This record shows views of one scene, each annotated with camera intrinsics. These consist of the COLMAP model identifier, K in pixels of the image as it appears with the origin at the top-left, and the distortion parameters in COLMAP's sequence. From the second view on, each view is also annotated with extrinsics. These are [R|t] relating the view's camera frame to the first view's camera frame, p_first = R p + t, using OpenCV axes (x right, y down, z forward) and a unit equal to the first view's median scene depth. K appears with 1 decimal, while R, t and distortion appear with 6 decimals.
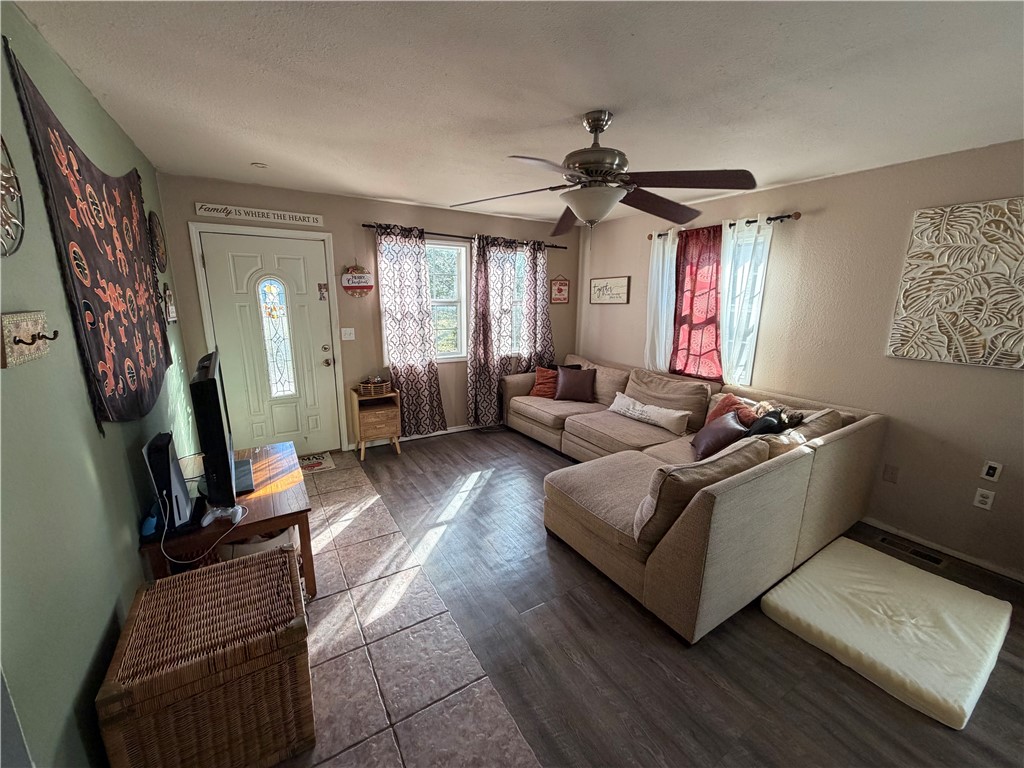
lens RADIAL K [[410.9, 0, 508.4], [0, 410.9, 384.8], [0, 0, 1]] dist [0.001420, 0.000495]
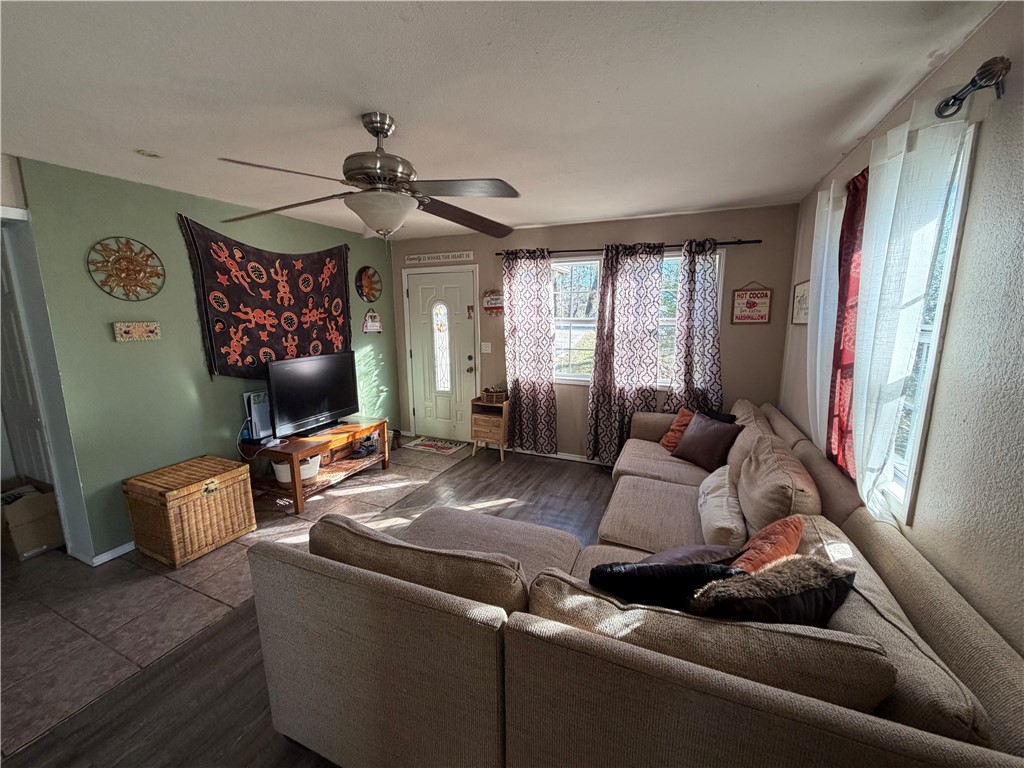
lens RADIAL K [[410.9, 0, 510.3], [0, 410.9, 384.0], [0, 0, 1]] dist [0.001420, 0.000495]
pose [[0.559229, 0.128066, -0.819061, 0.682358], [-0.168631, 0.984913, 0.038862, -0.086072], [0.811681, 0.116387, 0.572388, 0.435720]]
